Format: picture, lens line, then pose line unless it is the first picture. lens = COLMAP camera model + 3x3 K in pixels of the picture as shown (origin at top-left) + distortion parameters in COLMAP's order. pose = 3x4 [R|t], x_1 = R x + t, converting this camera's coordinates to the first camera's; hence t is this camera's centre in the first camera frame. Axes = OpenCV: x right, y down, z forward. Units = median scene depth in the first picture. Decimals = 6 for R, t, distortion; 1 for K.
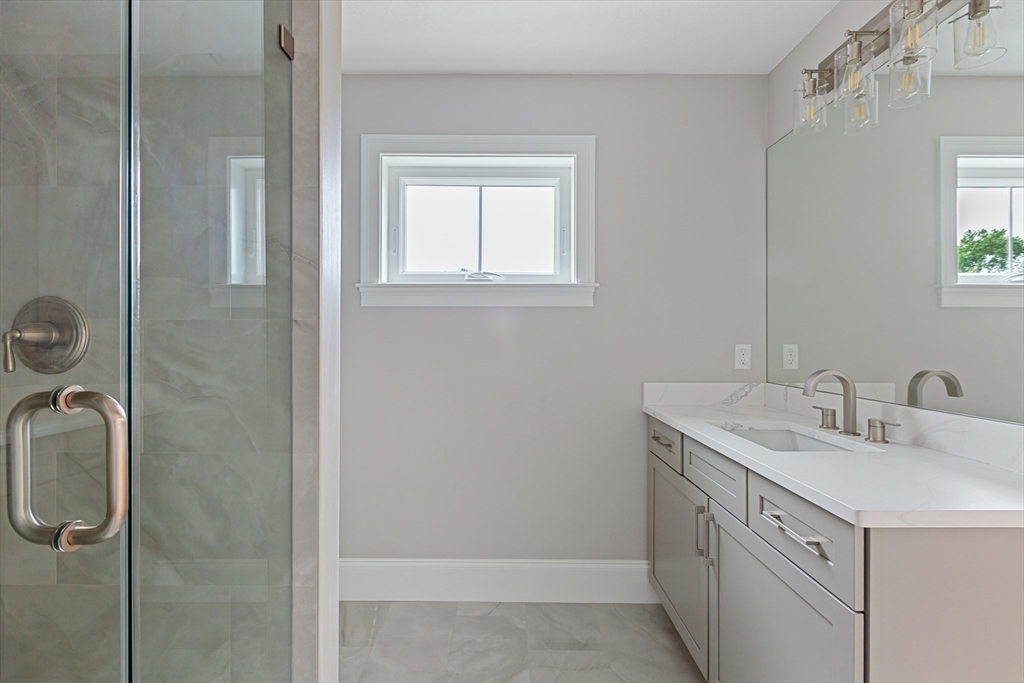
lens RADIAL K [[458.3, 0, 507.0], [0, 458.3, 337.6], [0, 0, 1]] dist [0.002235, -0.000385]
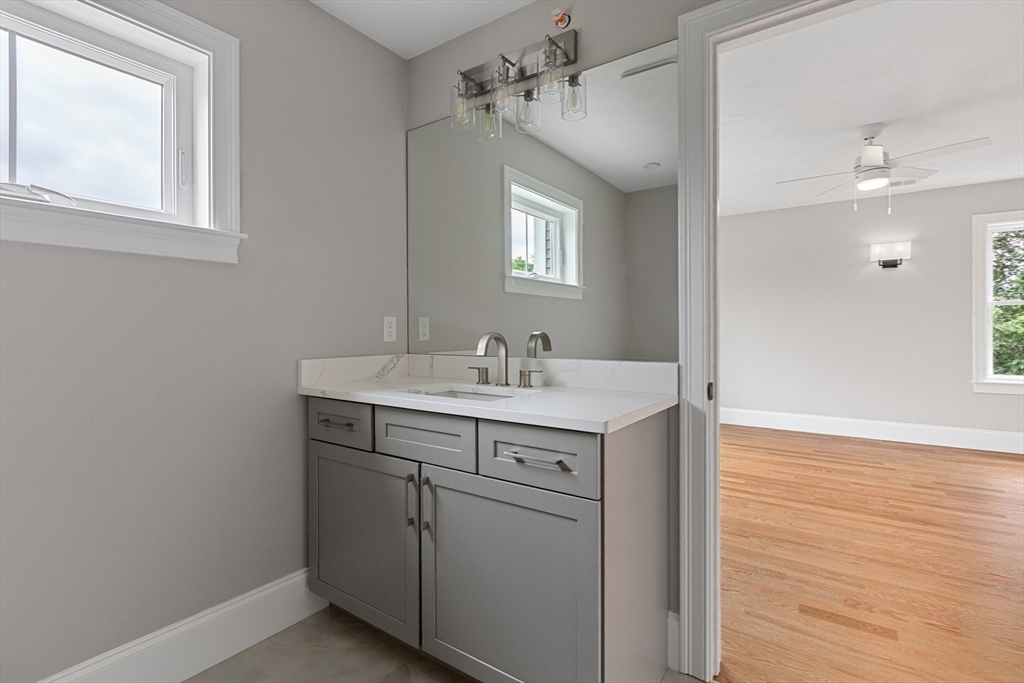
lens RADIAL K [[487.3, 0, 509.9], [0, 487.3, 332.6], [0, 0, 1]] dist [-0.004044, -0.001836]
pose [[0.572933, -0.007330, 0.819570, -0.218906], [0.004393, 0.999973, 0.005872, 0.044775], [-0.819591, 0.000236, 0.572949, 0.170947]]
